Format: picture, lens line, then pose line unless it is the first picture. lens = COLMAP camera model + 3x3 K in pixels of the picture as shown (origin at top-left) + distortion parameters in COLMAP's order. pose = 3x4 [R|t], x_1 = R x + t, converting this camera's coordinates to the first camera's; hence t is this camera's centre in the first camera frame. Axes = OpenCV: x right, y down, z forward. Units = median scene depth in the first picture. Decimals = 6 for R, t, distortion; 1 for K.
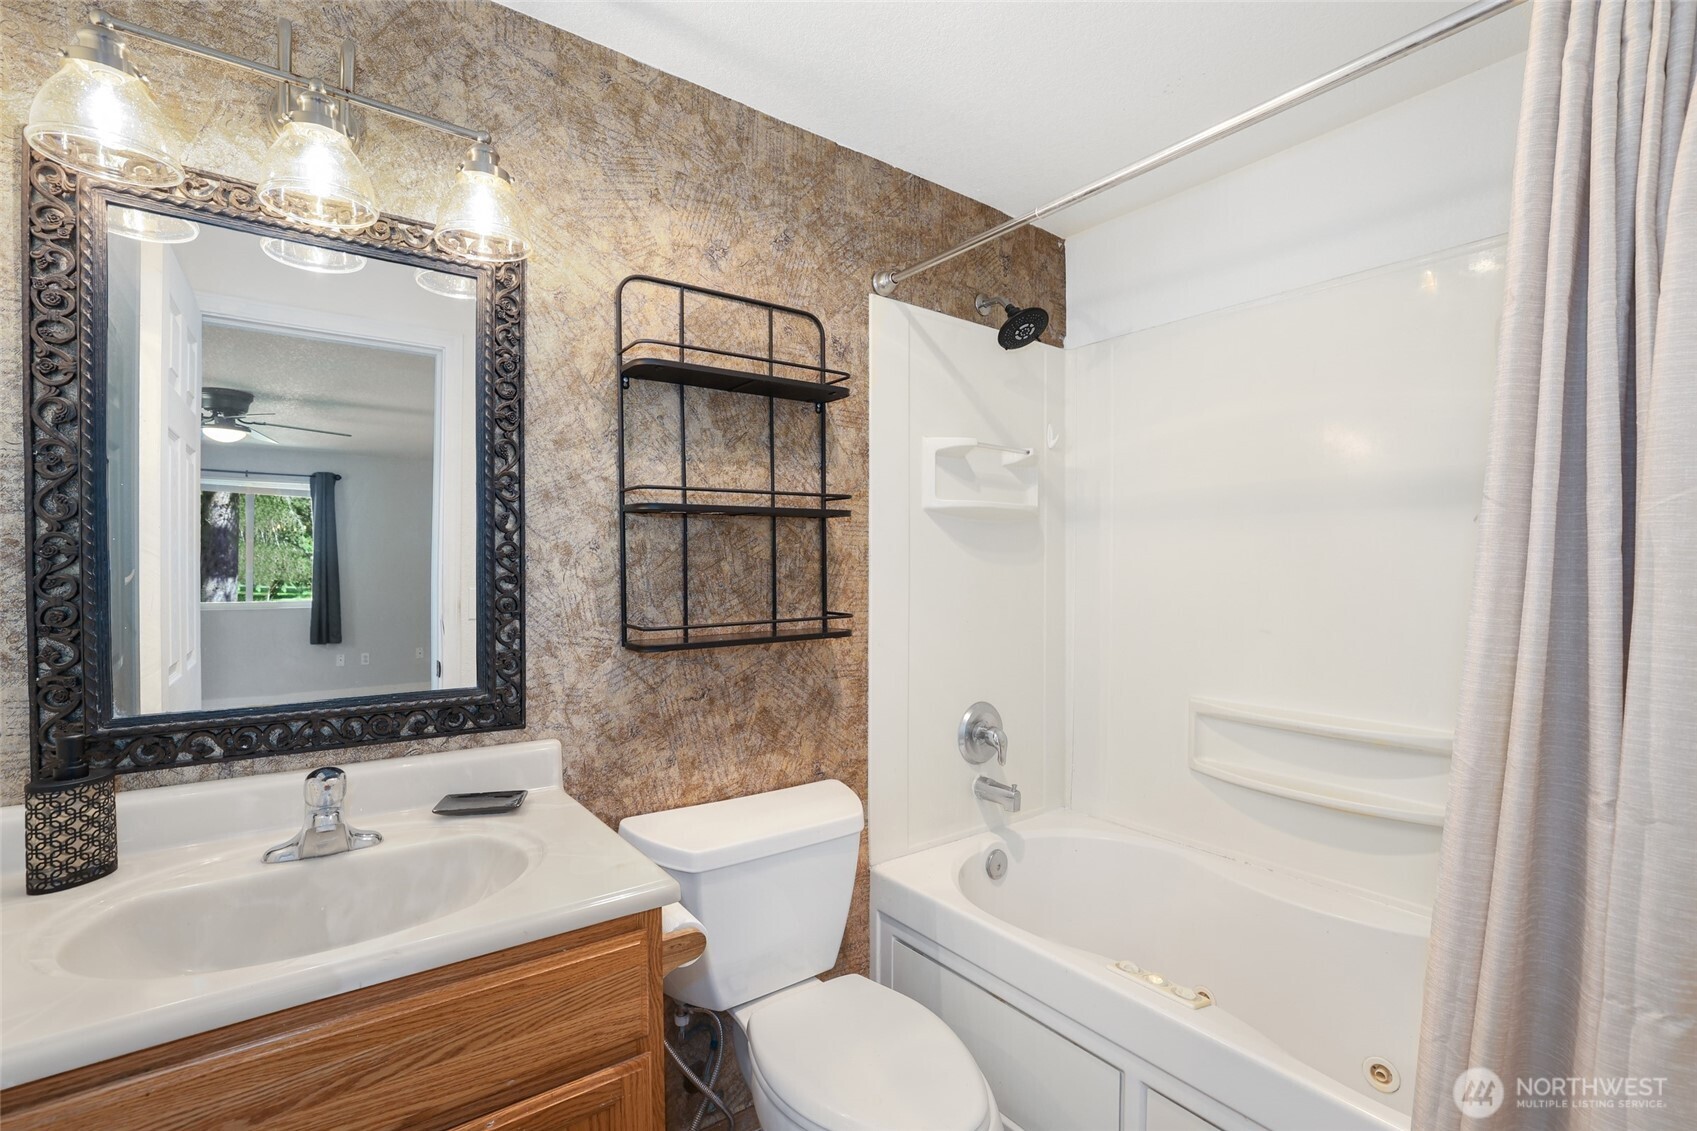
lens RADIAL K [[752.8, 0, 845.1], [0, 752.8, 565.1], [0, 0, 1]] dist [-0.043447, 0.014021]
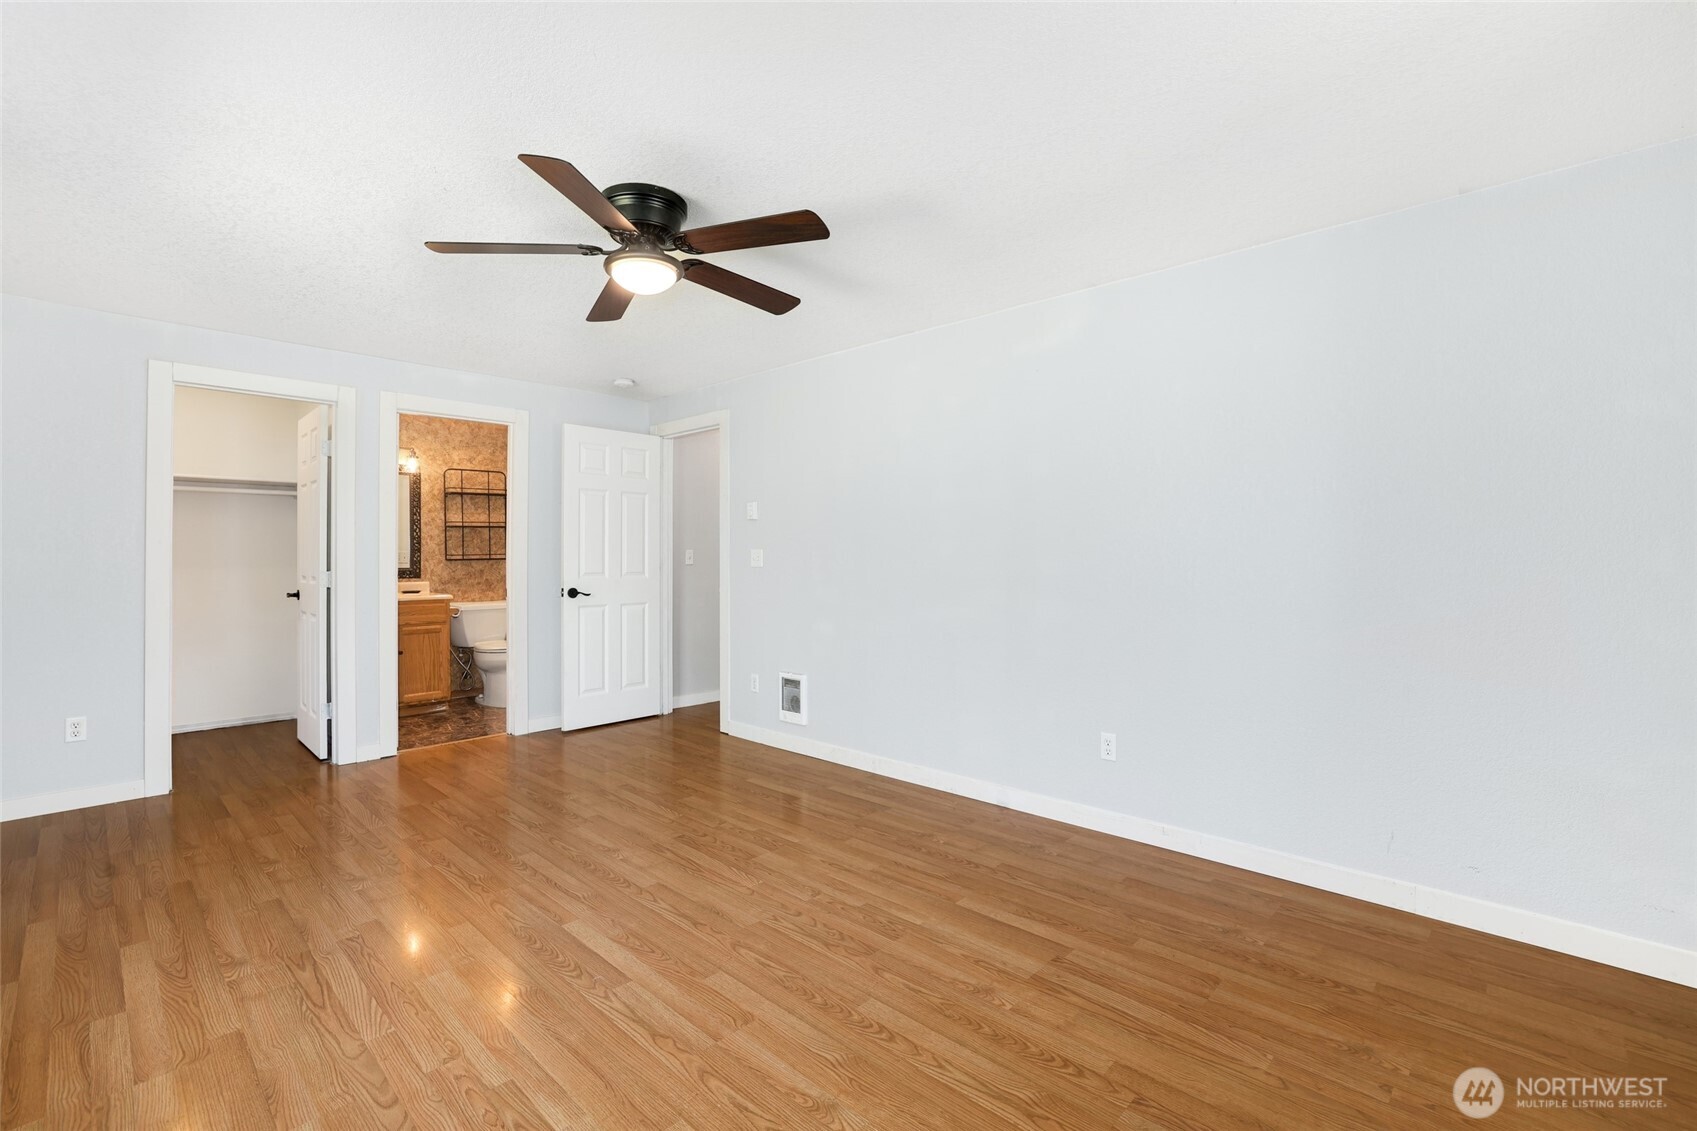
lens RADIAL K [[752.8, 0, 854.0], [0, 752.8, 559.4], [0, 0, 1]] dist [-0.043447, 0.014021]
pose [[0.982197, 0.005639, 0.187769, 1.118493], [-0.009649, 0.999744, 0.020446, -0.000778], [-0.187606, -0.021894, 0.982000, -3.372925]]
